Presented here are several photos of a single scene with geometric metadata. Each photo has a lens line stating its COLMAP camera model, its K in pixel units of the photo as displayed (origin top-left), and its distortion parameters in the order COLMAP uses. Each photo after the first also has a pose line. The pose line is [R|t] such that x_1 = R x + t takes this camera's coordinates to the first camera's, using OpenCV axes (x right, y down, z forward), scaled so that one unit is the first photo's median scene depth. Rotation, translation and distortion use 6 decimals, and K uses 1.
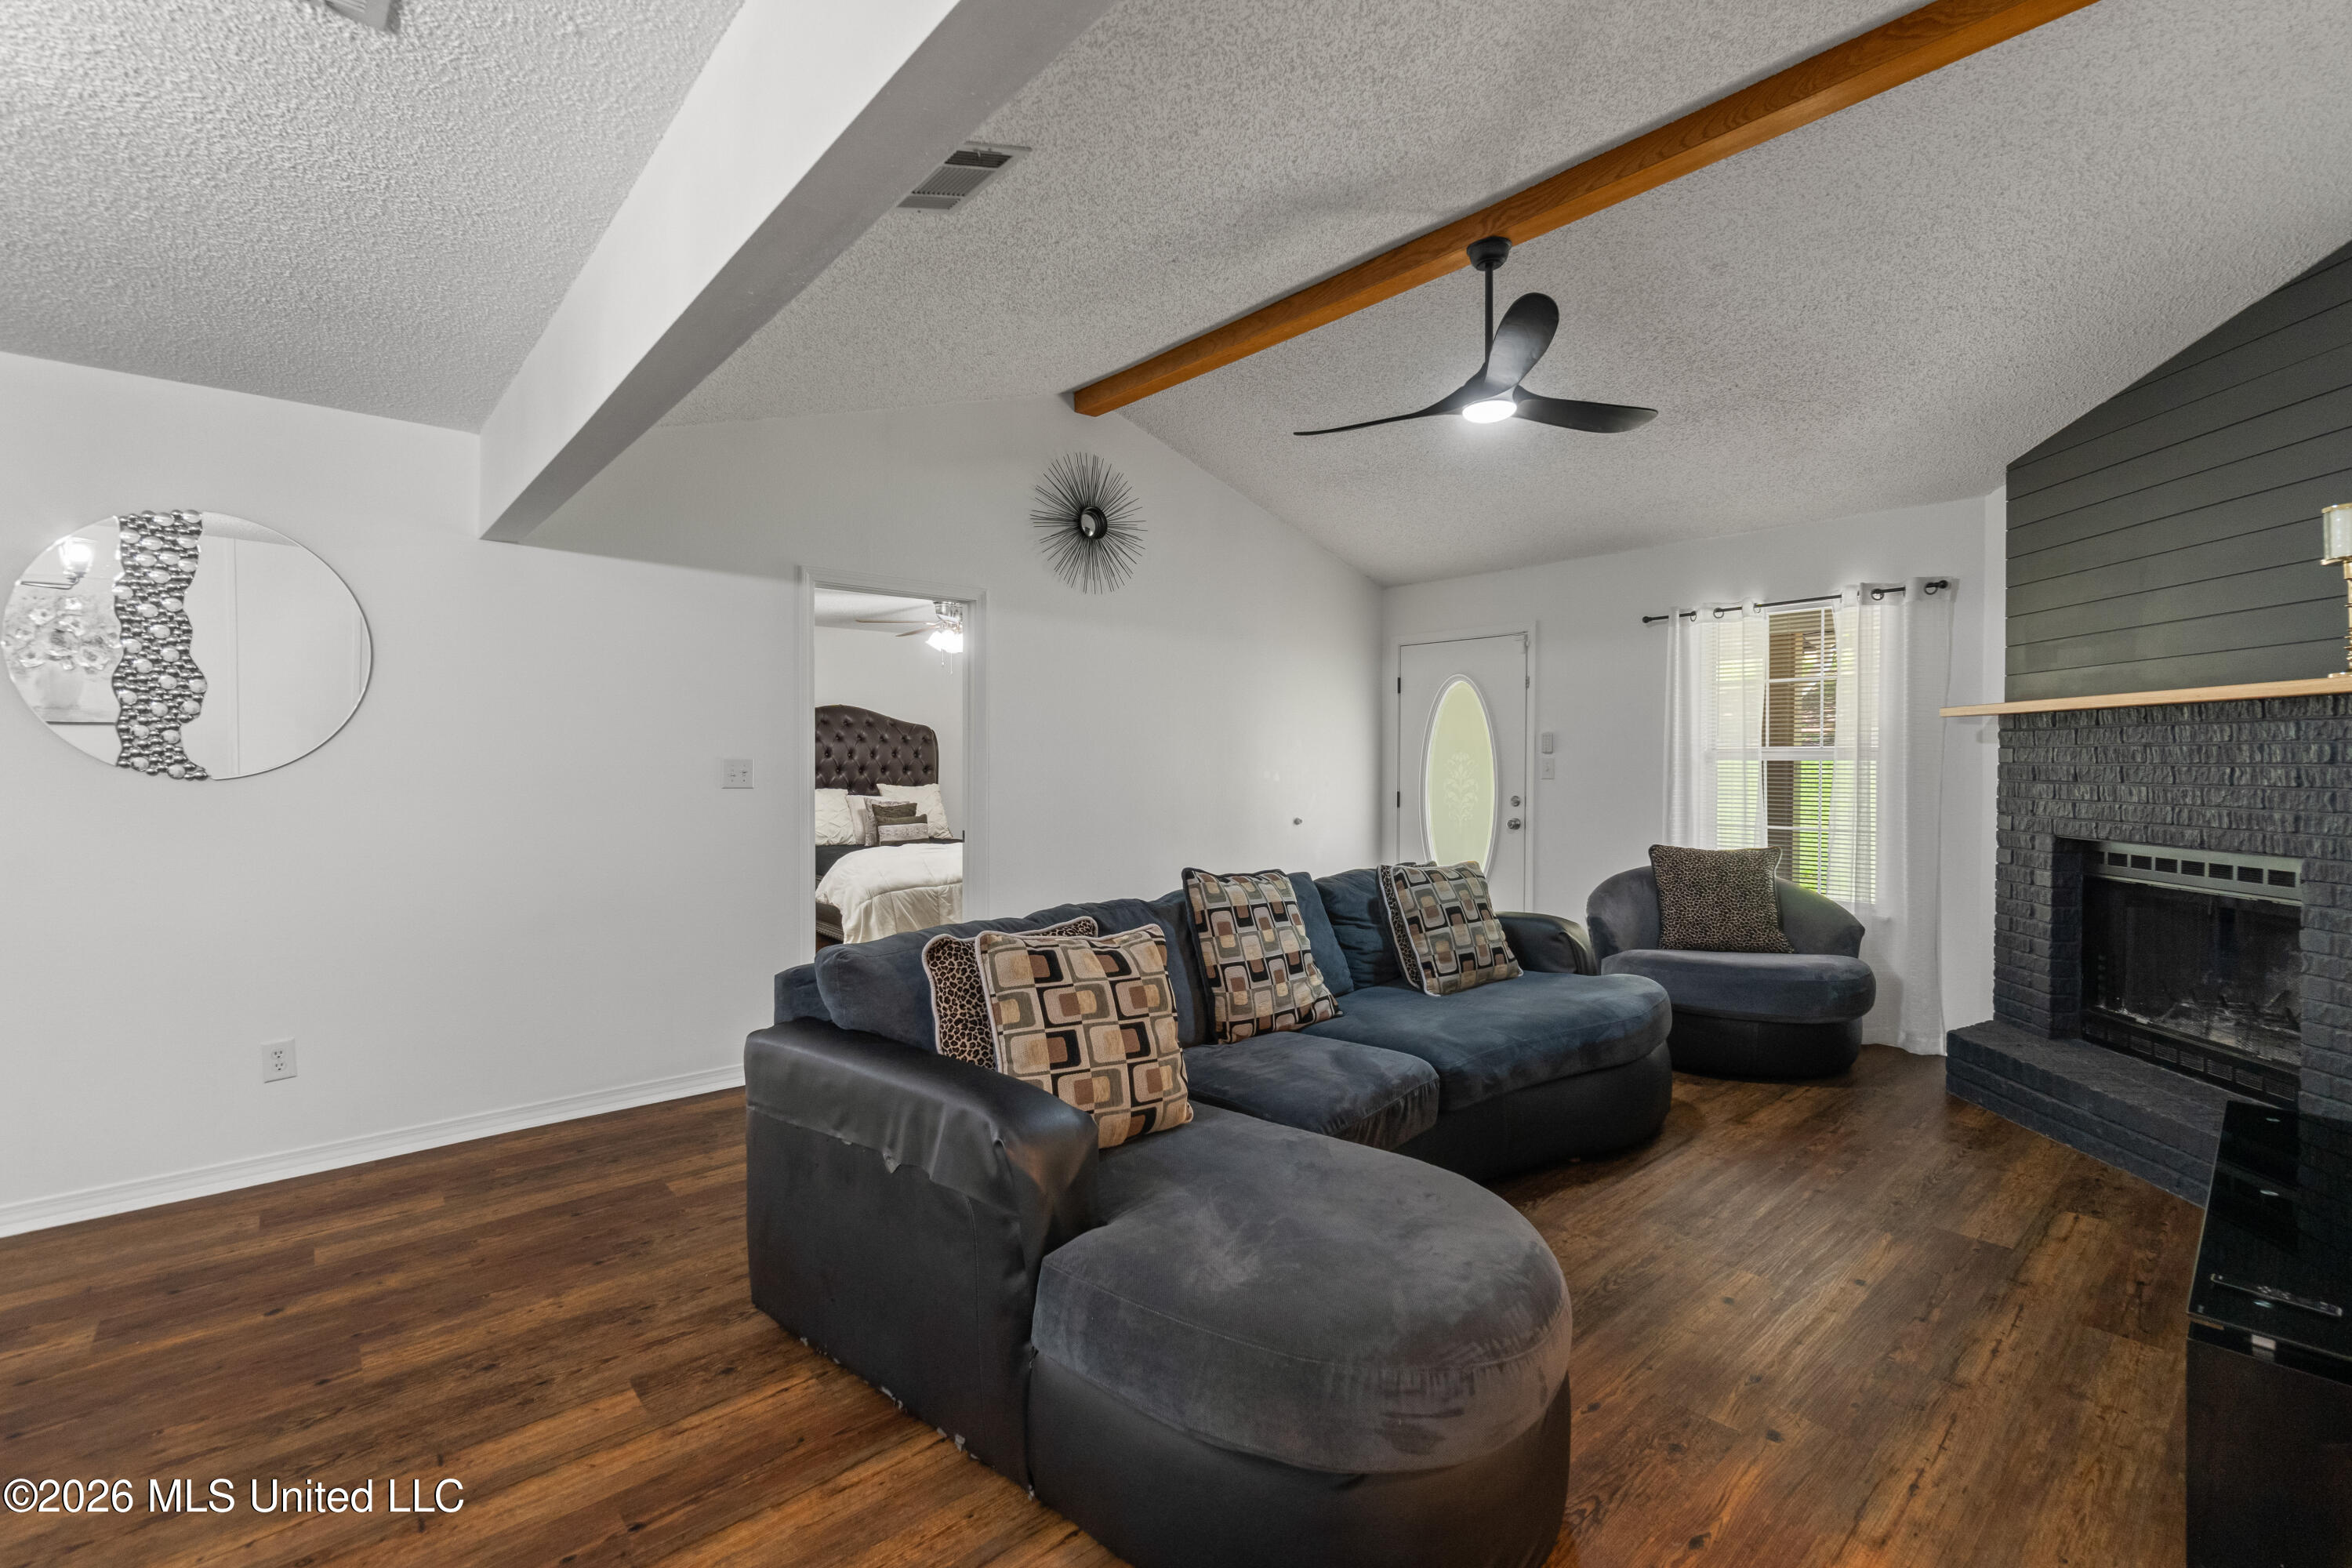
lens RADIAL K [[1032.2, 0, 1164.3], [0, 1032.2, 769.7], [0, 0, 1]] dist [-0.002394, -0.000232]
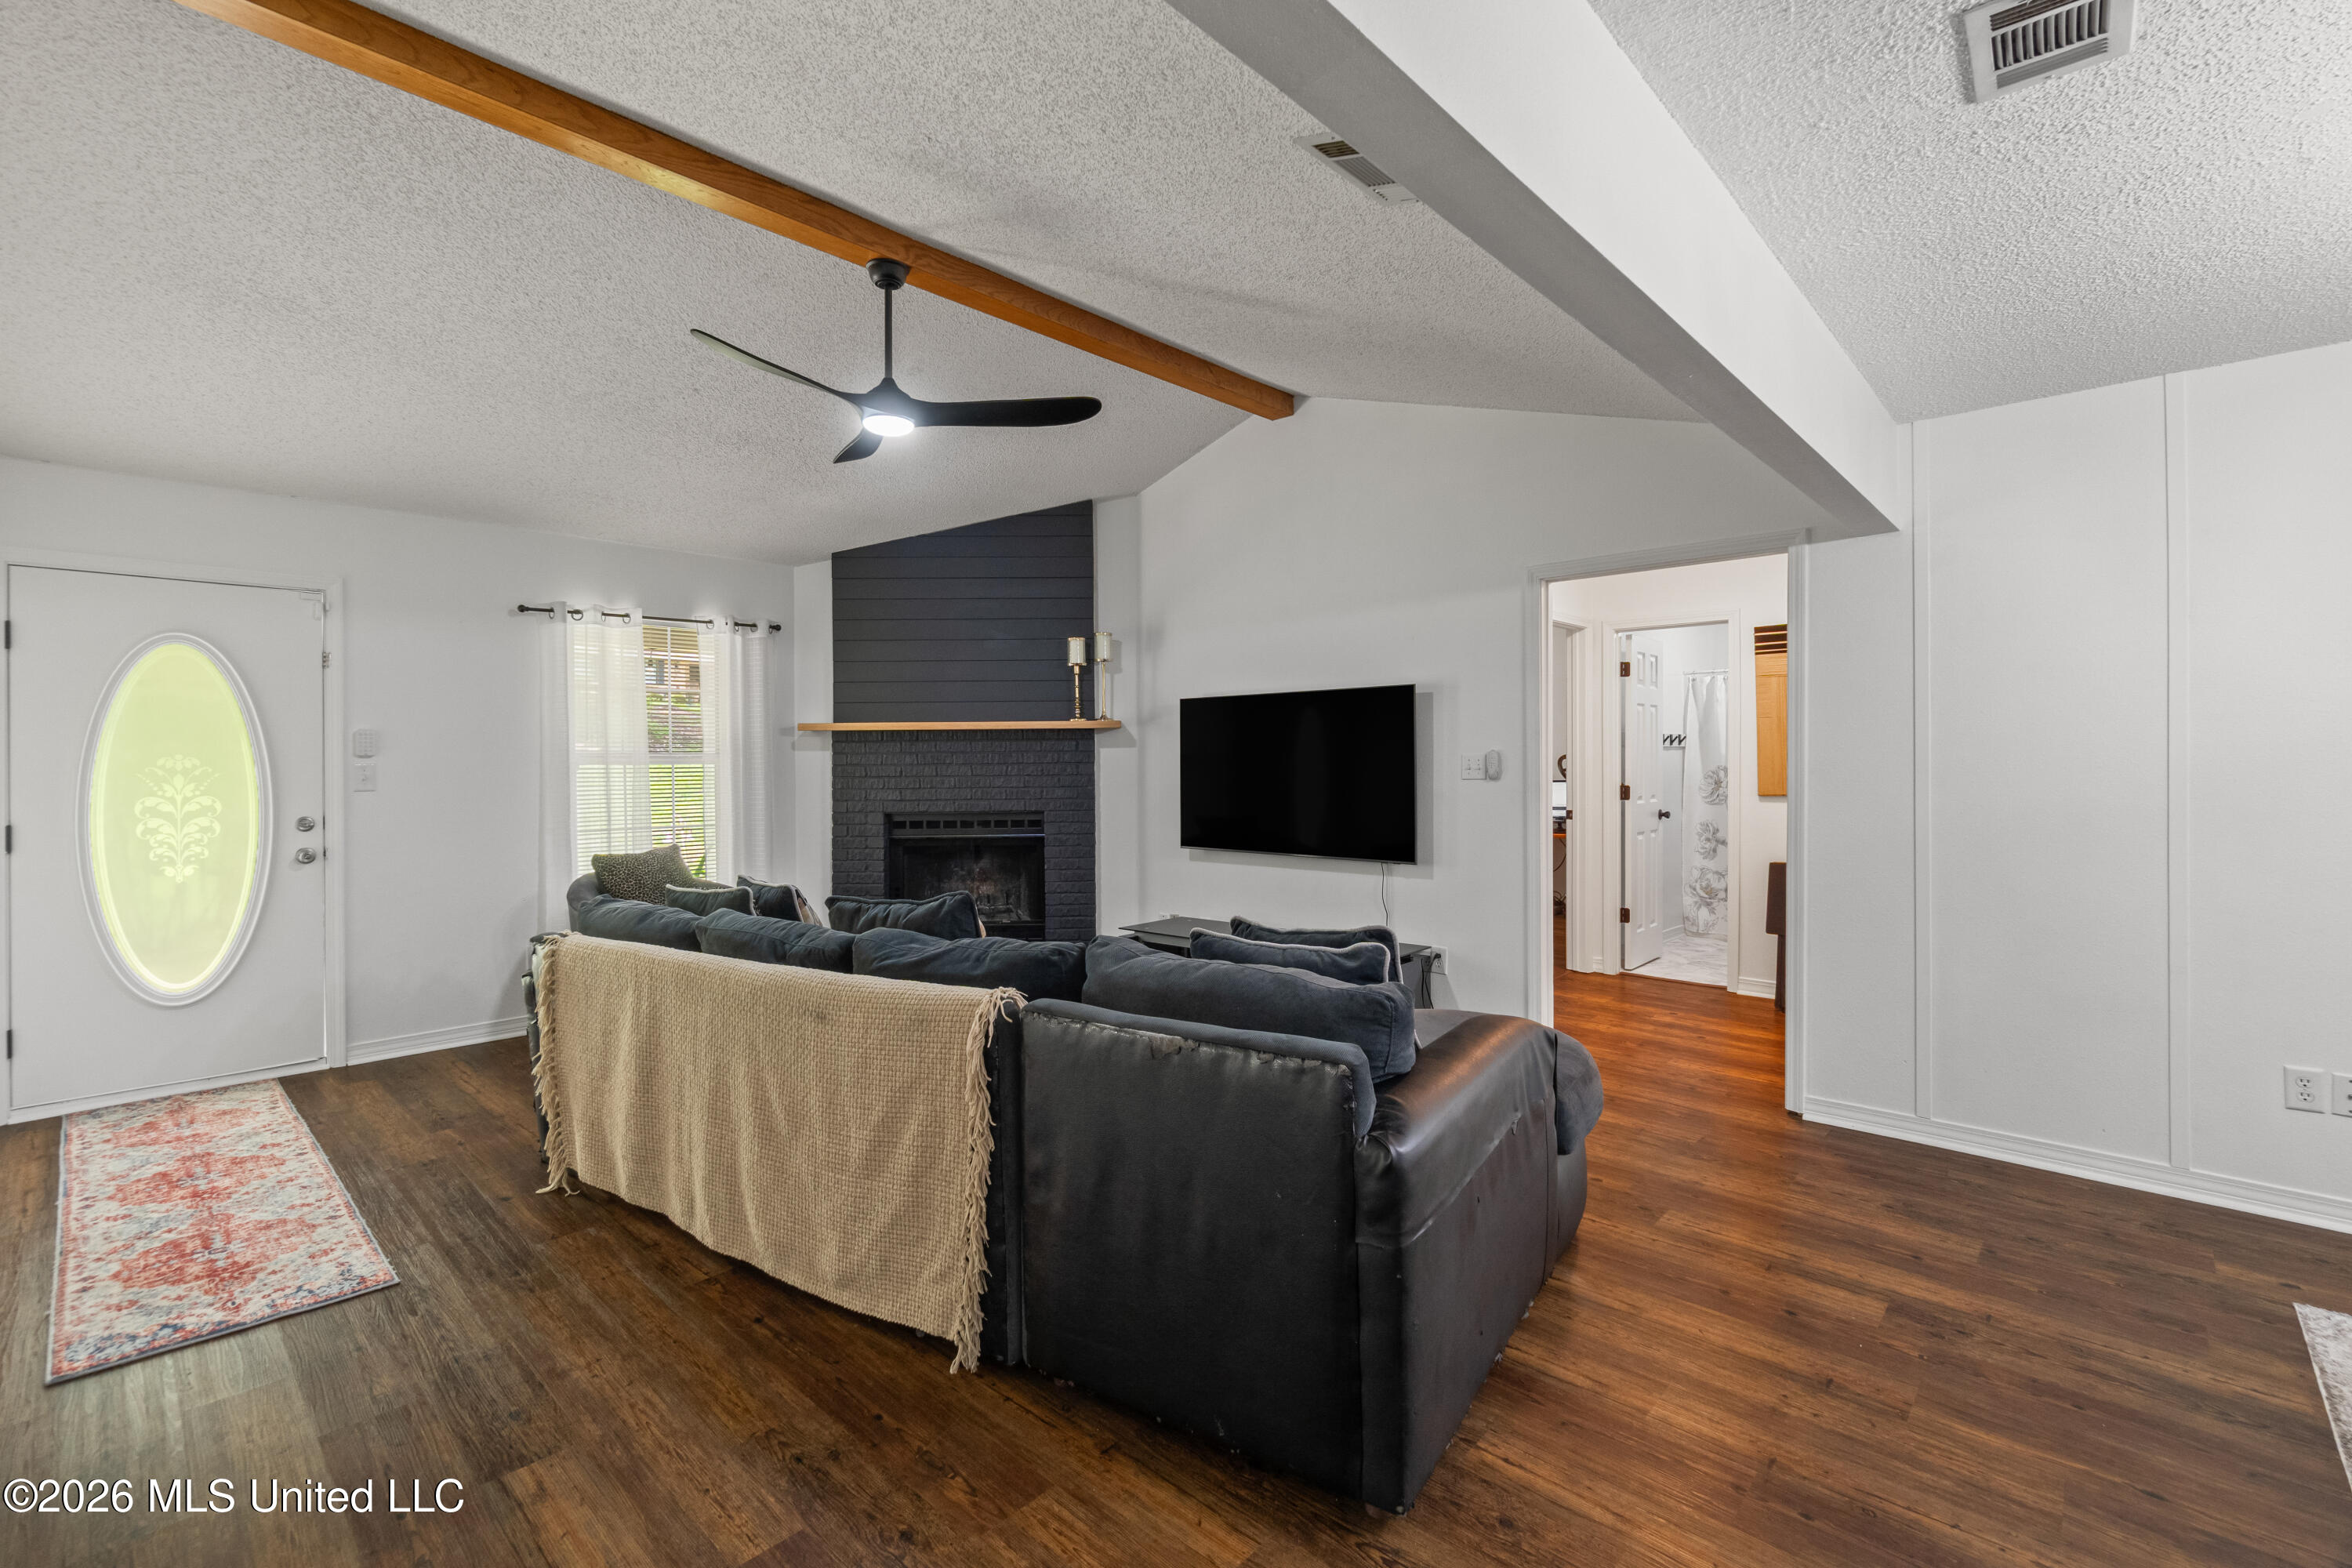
lens RADIAL K [[1032.2, 0, 1164.3], [0, 1032.2, 769.7], [0, 0, 1]] dist [-0.002394, -0.000232]
pose [[-0.109182, -0.005716, 0.994005, -0.628464], [0.016805, 0.999830, 0.007595, -0.004060], [-0.993880, 0.017534, -0.109068, 0.712446]]
